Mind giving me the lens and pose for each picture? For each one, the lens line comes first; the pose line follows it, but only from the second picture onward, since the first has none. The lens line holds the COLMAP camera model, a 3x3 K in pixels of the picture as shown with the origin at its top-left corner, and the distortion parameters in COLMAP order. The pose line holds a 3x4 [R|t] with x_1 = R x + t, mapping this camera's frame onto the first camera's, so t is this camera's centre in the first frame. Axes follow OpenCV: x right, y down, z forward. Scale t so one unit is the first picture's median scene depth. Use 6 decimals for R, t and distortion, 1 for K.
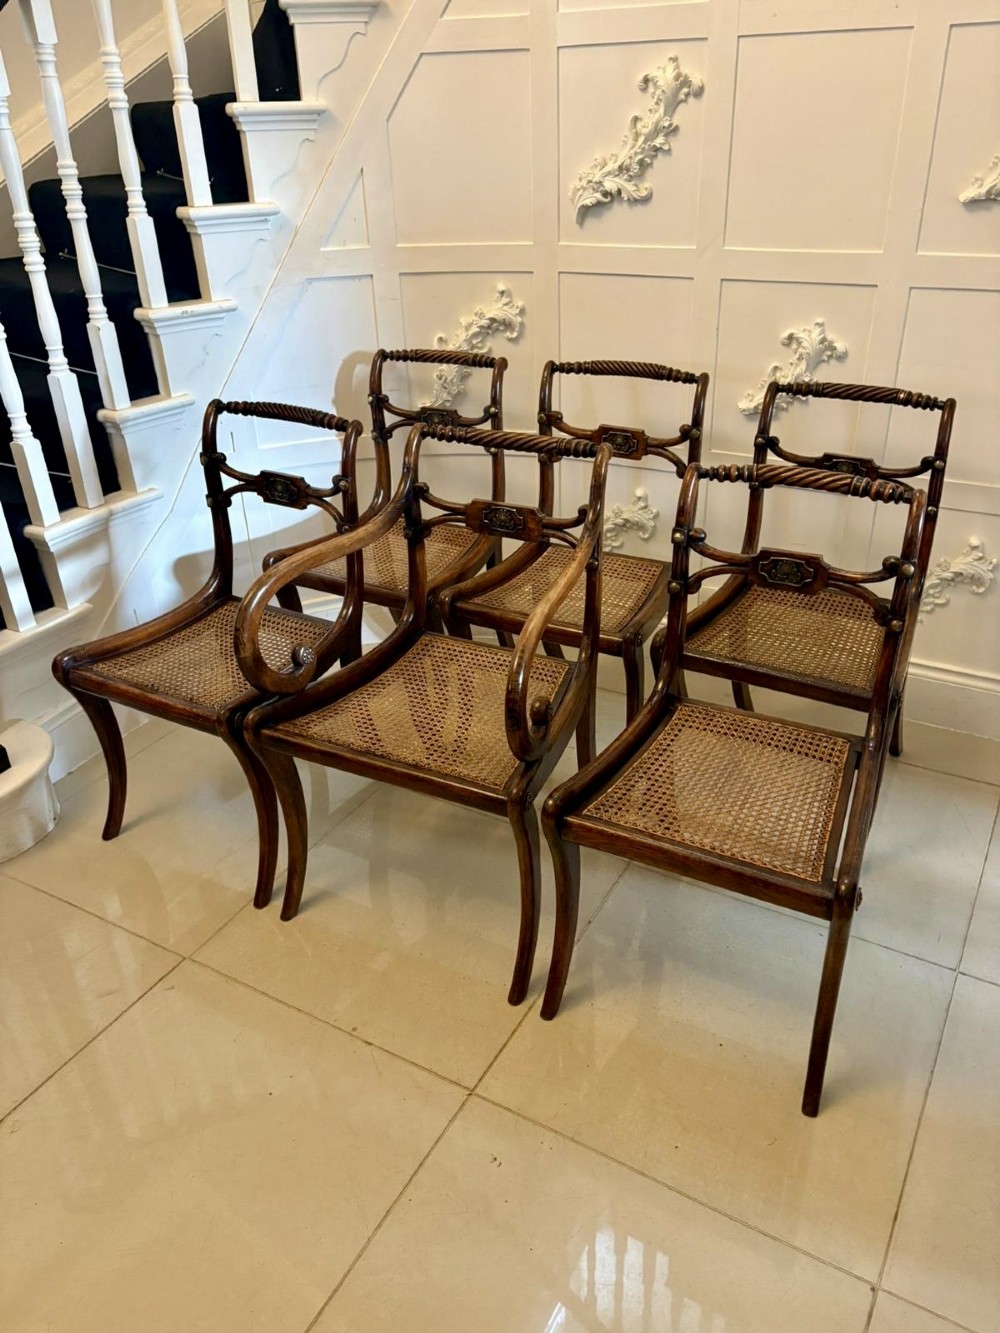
lens RADIAL K [[1008.0, 0, 500.0], [0, 1008.0, 666.5], [0, 0, 1]] dist [0.019105, -0.007044]
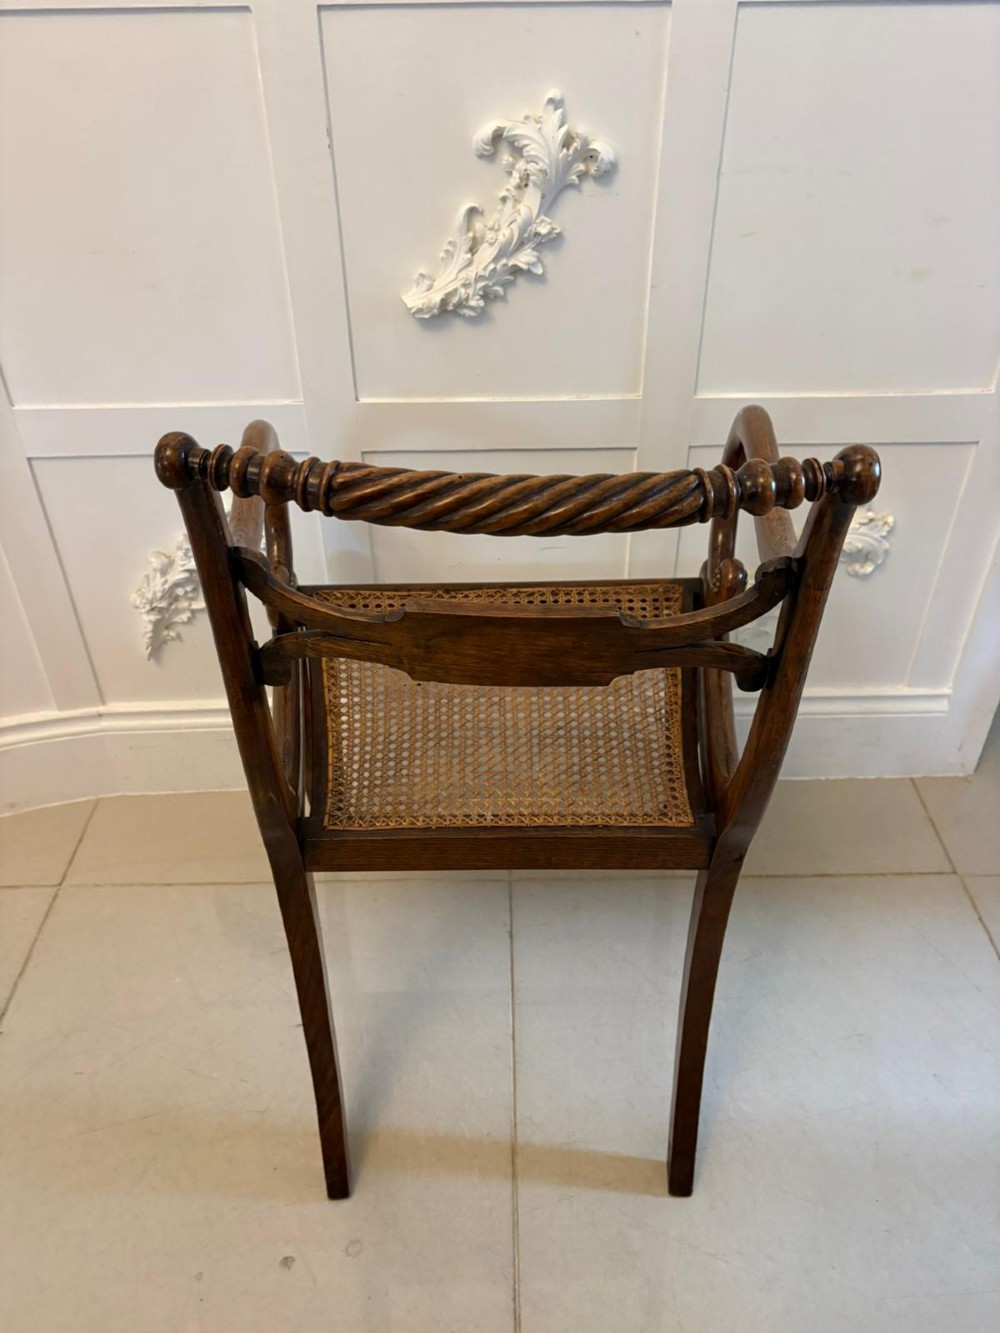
lens RADIAL K [[1014.4, 0, 500.3], [0, 1014.4, 668.5], [0, 0, 1]] dist [-0.014595, 0.055601]
pose [[0.859342, -0.284608, 0.424888, 0.023852], [0.230191, 0.957173, 0.175589, -0.173452], [-0.456665, -0.053085, 0.888053, 0.570392]]
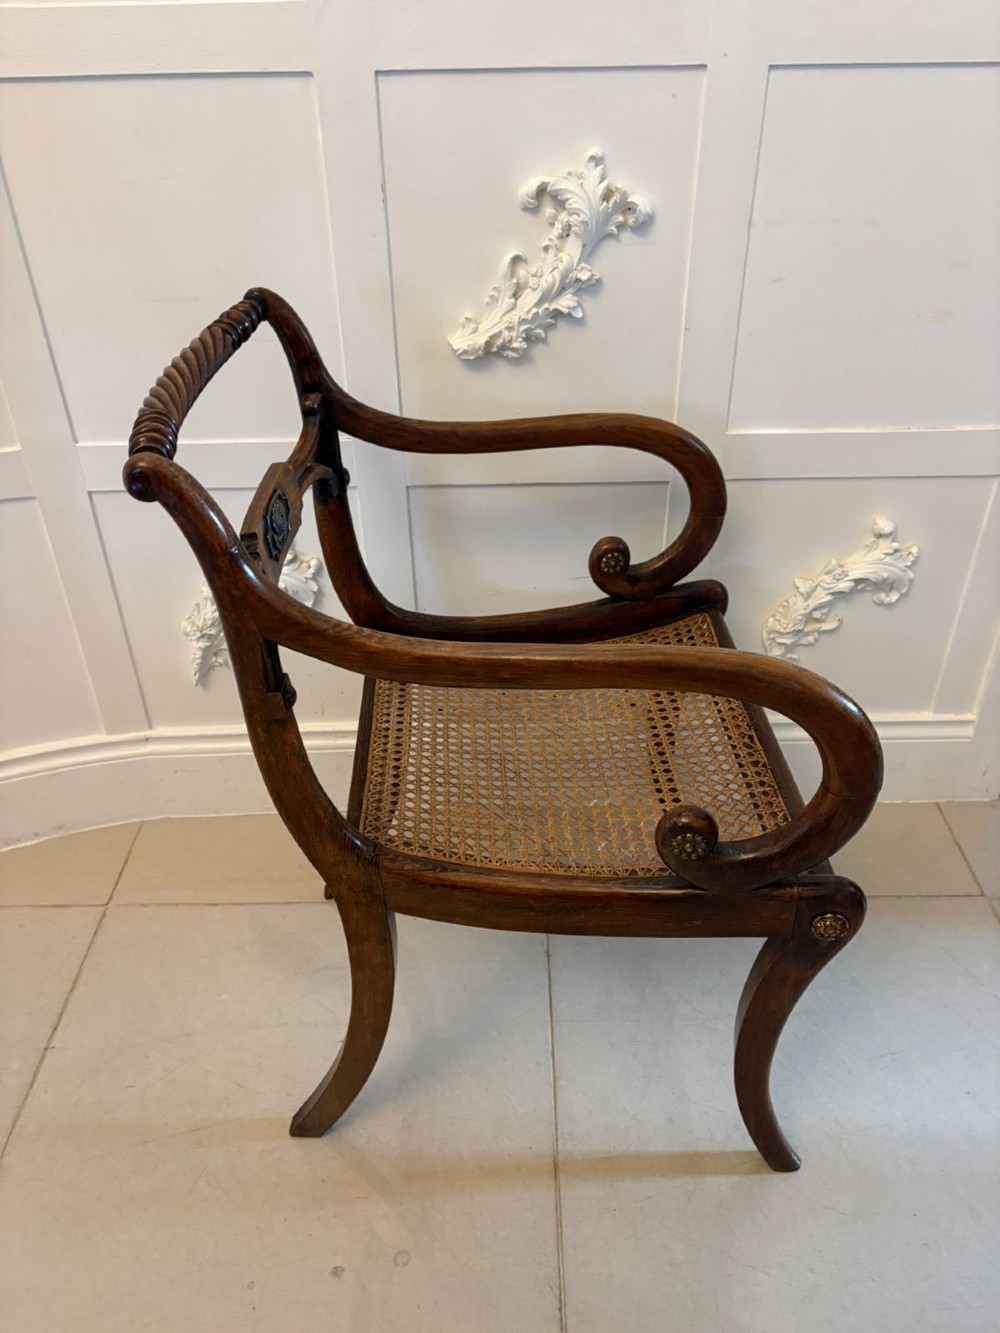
lens RADIAL K [[1012.1, 0, 502.3], [0, 1012.1, 663.7], [0, 0, 1]] dist [-0.006780, 0.041281]
pose [[0.863541, -0.267057, 0.427760, 0.000917], [0.230738, 0.963503, 0.135726, -0.174679], [-0.448394, -0.018505, 0.893644, 0.560312]]
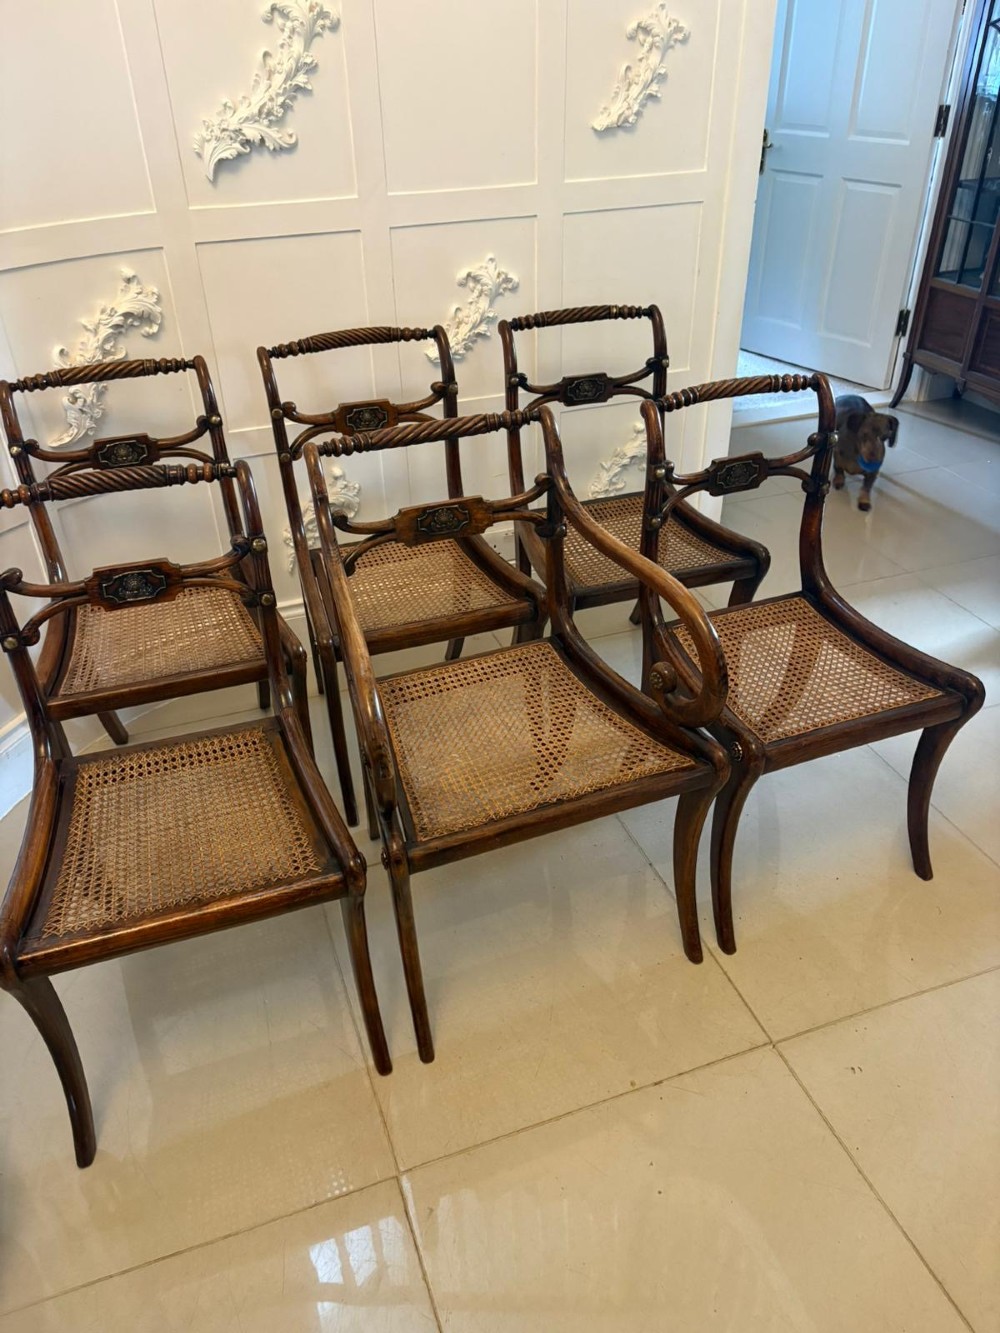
lens RADIAL K [[1005.9, 0, 499.1], [0, 1005.9, 679.5], [0, 0, 1]] dist [0.005726, 0.002182]
pose [[0.643559, -0.406795, 0.648344, -0.501756], [0.368245, 0.907150, 0.203653, -0.152265], [-0.670990, 0.107687, 0.733605, 0.282180]]
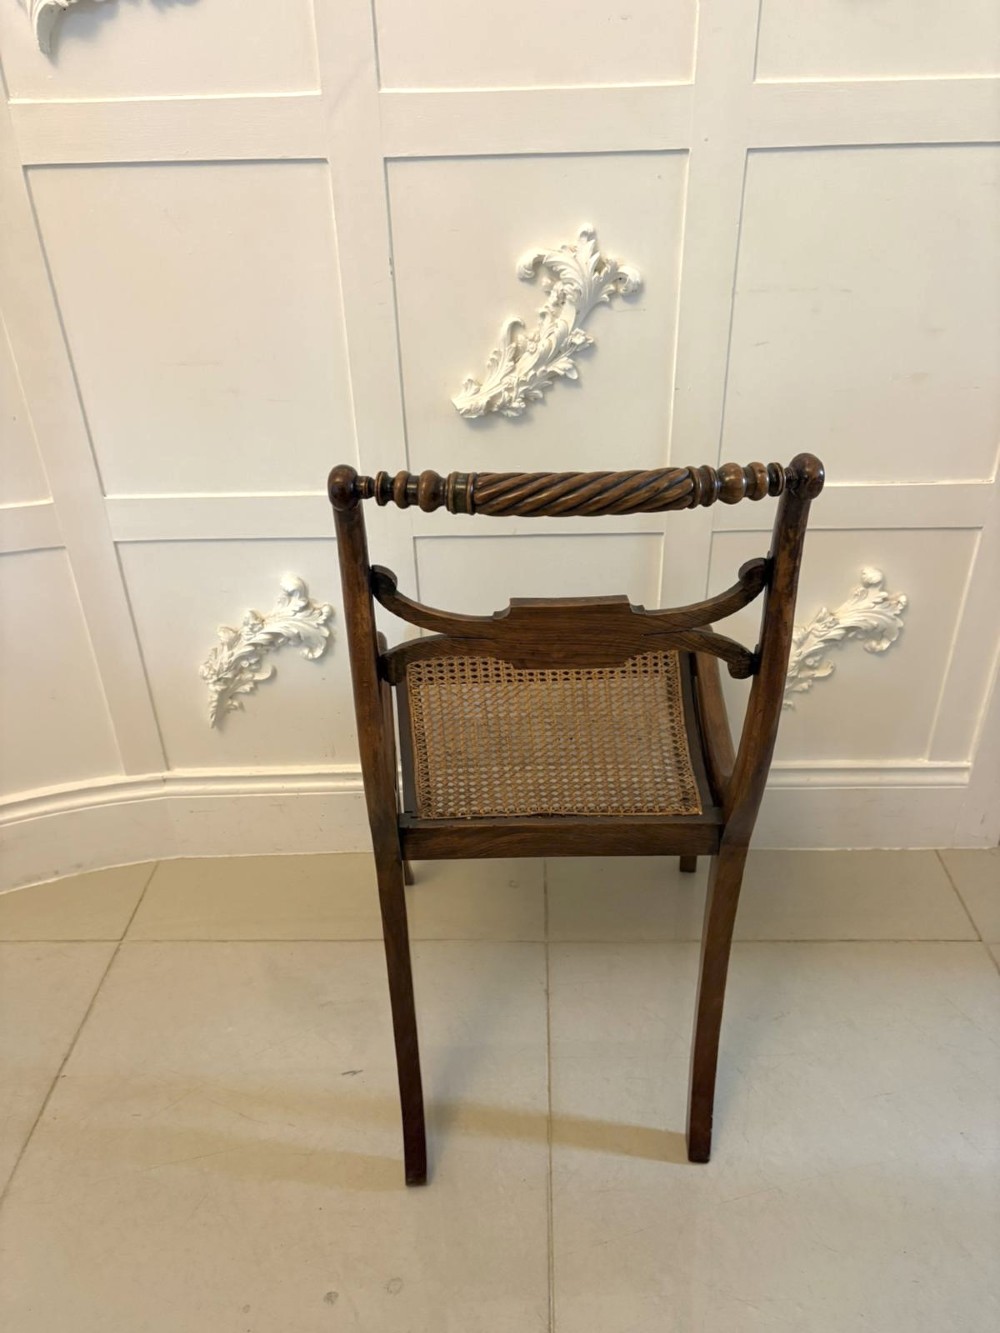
lens RADIAL K [[1008.0, 0, 500.0], [0, 1008.0, 666.5], [0, 0, 1]] dist [0.019105, -0.007044]
pose [[0.876850, -0.236227, 0.418725, 0.000692], [0.228791, 0.971047, 0.068714, -0.160989], [-0.422834, 0.035549, 0.905510, 0.533389]]
